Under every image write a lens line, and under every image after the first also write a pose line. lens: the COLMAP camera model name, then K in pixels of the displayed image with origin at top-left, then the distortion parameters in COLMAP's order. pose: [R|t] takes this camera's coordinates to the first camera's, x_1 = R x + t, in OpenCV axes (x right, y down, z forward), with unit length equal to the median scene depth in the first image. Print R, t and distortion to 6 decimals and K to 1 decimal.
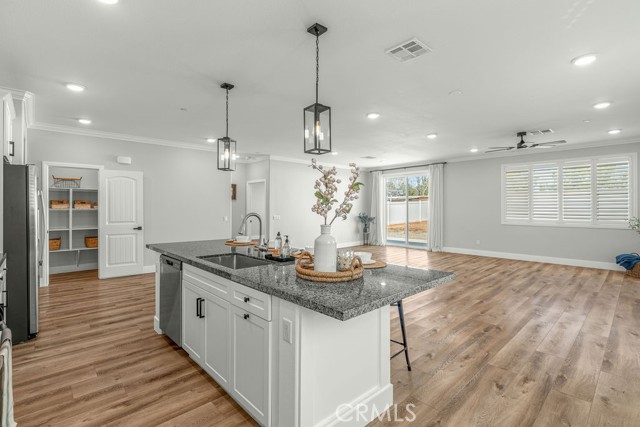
lens RADIAL K [[305.8, 0, 320.4], [0, 305.8, 210.2], [0, 0, 1]] dist [0.001362, 0.001695]
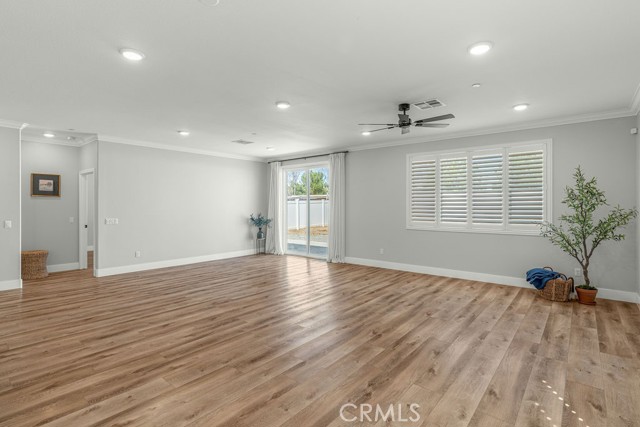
lens RADIAL K [[318.5, 0, 319.2], [0, 318.5, 211.1], [0, 0, 1]] dist [-0.002330, -0.000207]
pose [[0.993070, -0.000379, 0.117523, 0.255932], [-0.000437, 0.999976, 0.006918, -0.005942], [-0.117523, -0.006922, 0.993046, 0.192715]]
